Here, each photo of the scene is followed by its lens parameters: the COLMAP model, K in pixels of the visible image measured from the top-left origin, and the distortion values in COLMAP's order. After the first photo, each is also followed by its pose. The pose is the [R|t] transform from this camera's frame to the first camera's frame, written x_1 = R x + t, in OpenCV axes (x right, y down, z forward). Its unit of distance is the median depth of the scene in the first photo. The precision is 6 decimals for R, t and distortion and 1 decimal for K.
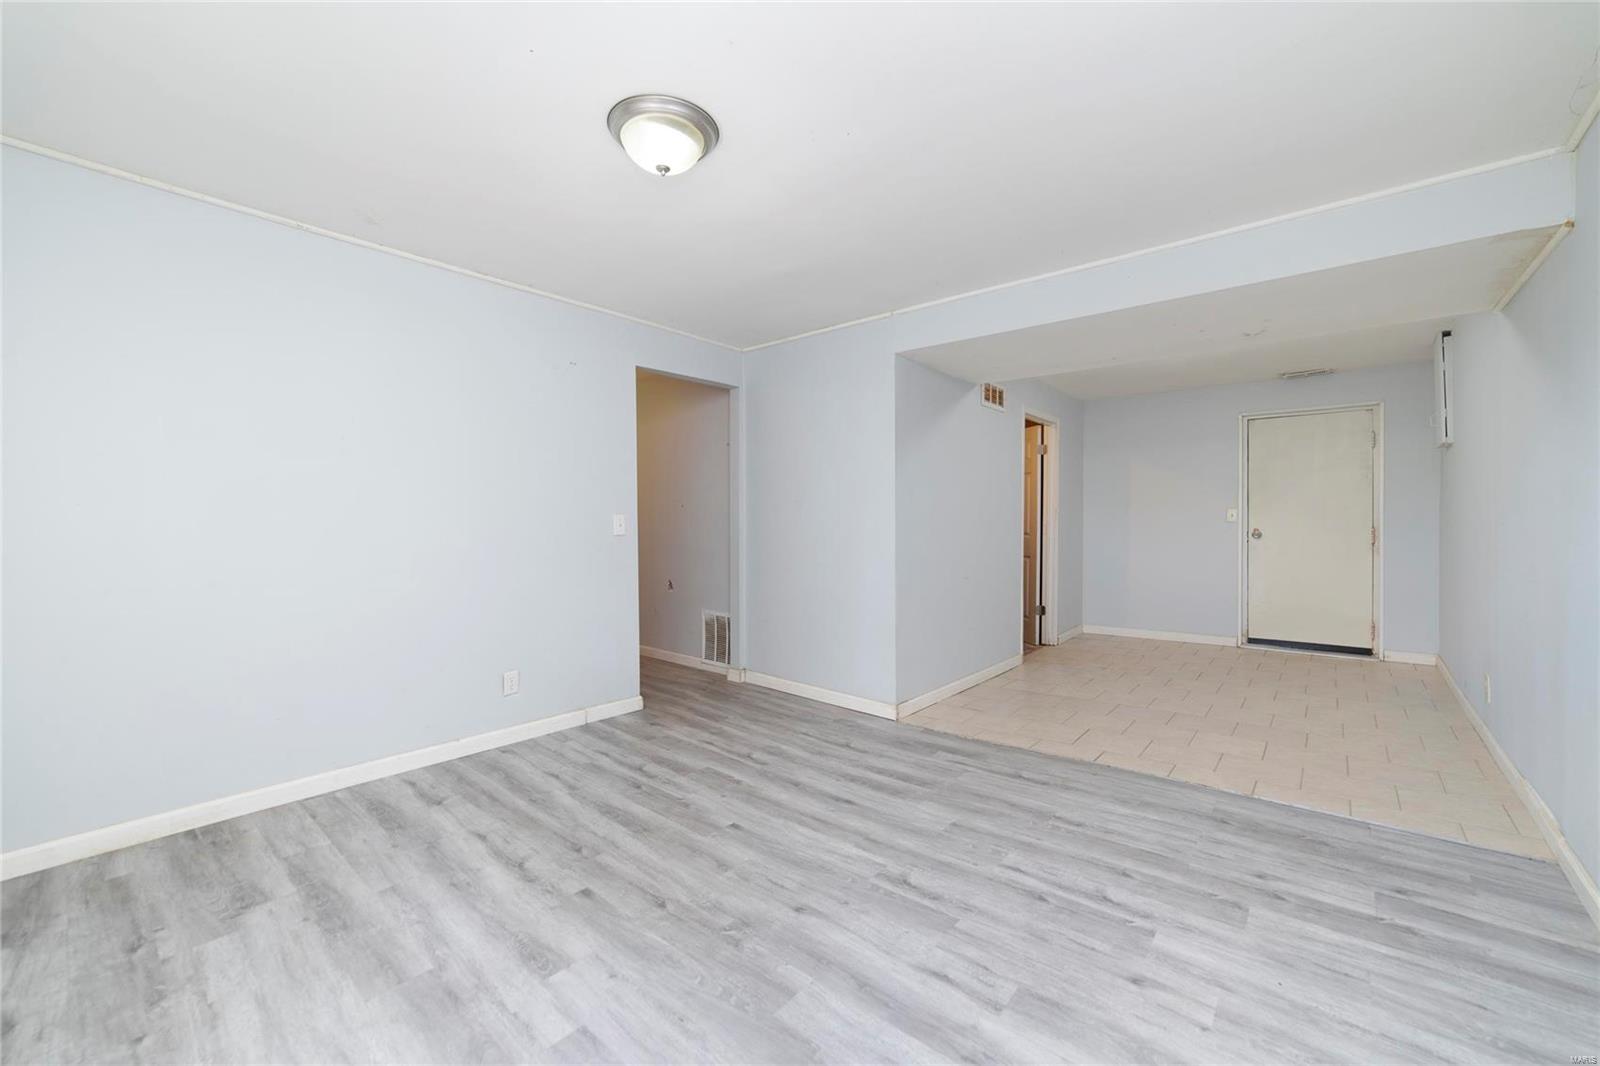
lens RADIAL K [[633.0, 0, 797.4], [0, 633.0, 527.8], [0, 0, 1]] dist [0.000926, 0.000479]
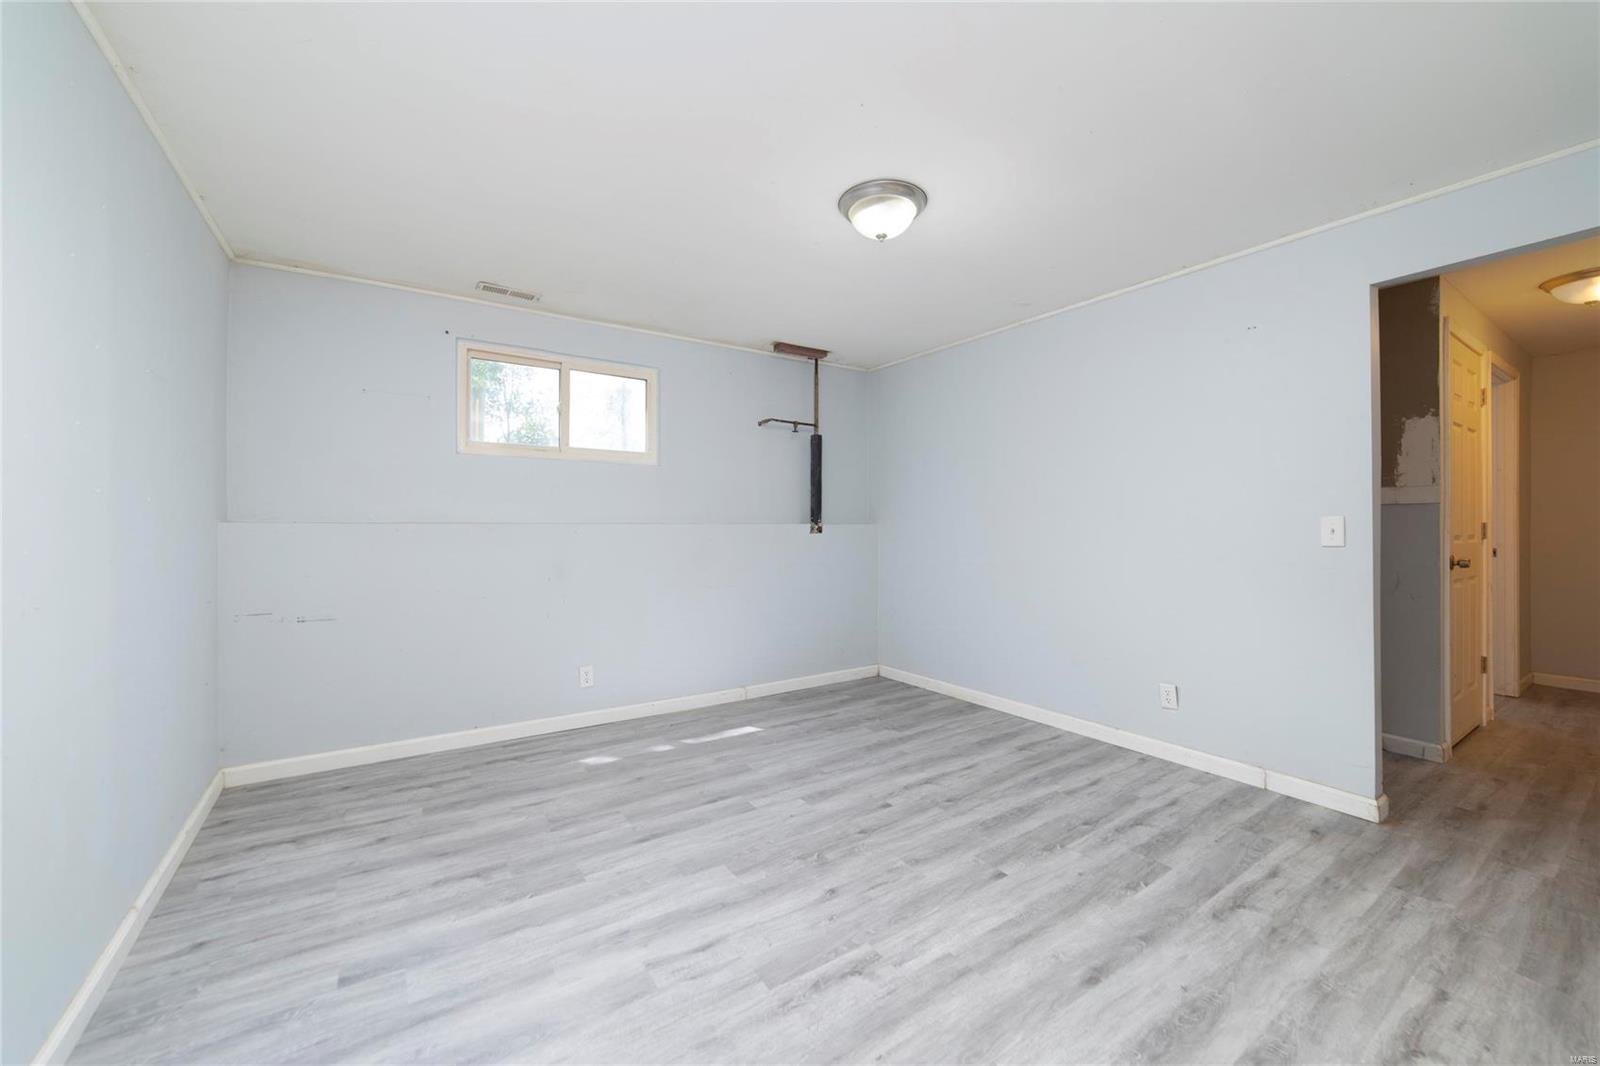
lens RADIAL K [[633.0, 0, 797.4], [0, 633.0, 527.8], [0, 0, 1]] dist [0.000926, 0.000479]
pose [[-0.276798, 0.001193, -0.960927, 0.760720], [-0.004048, 0.999989, 0.002408, -0.010047], [0.960920, 0.004556, -0.276790, 0.899662]]
